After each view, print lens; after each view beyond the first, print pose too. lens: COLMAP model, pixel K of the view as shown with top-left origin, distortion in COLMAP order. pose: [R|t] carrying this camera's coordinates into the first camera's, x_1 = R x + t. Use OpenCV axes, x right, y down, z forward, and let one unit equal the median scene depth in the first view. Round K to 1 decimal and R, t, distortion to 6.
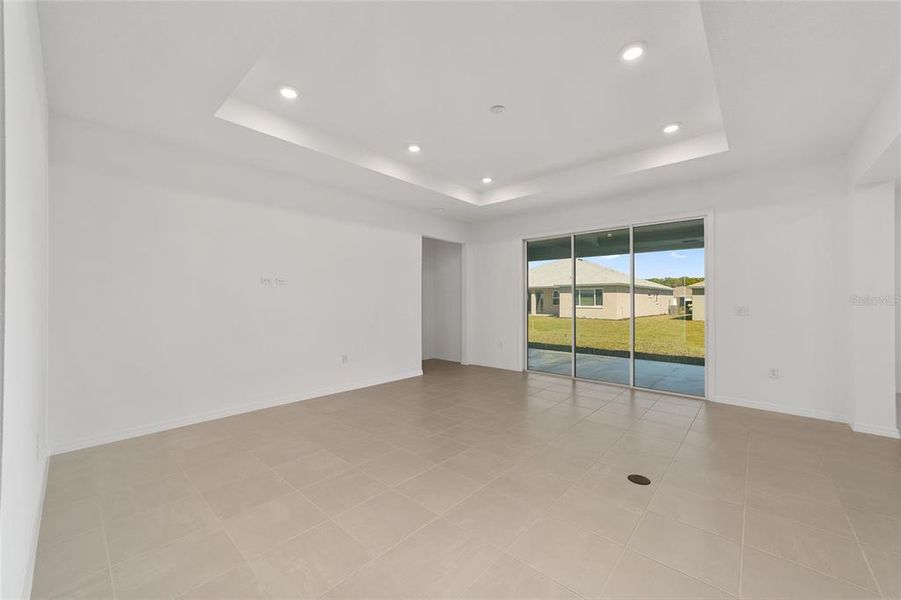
lens RADIAL K [[343.3, 0, 445.2], [0, 343.3, 302.0], [0, 0, 1]] dist [-0.003752, 0.000273]
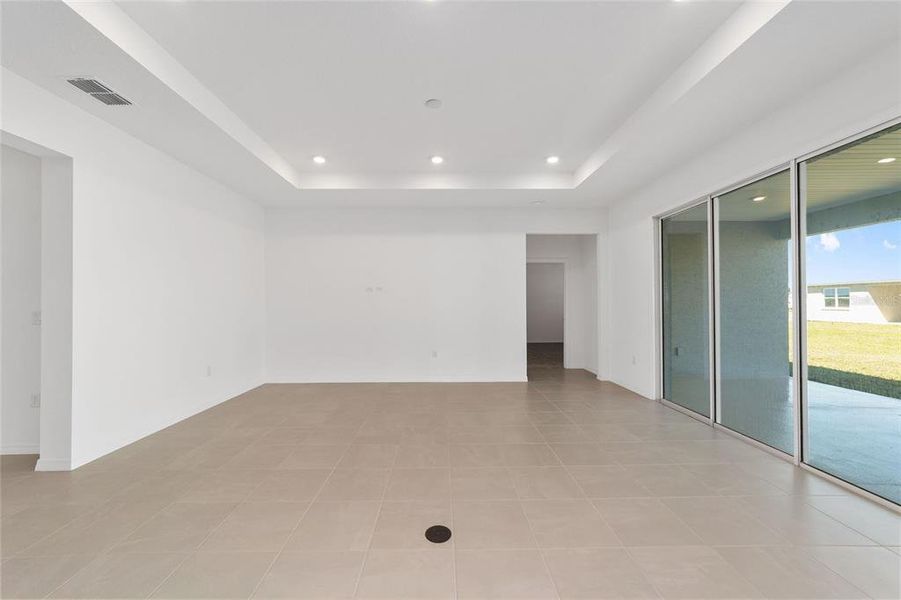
lens RADIAL K [[343.3, 0, 445.2], [0, 343.3, 302.0], [0, 0, 1]] dist [-0.003752, 0.000273]
pose [[0.677857, -0.008777, -0.735141, 0.473192], [0.003525, 0.999956, -0.008688, 0.001182], [0.735185, 0.003298, 0.677858, 0.198809]]
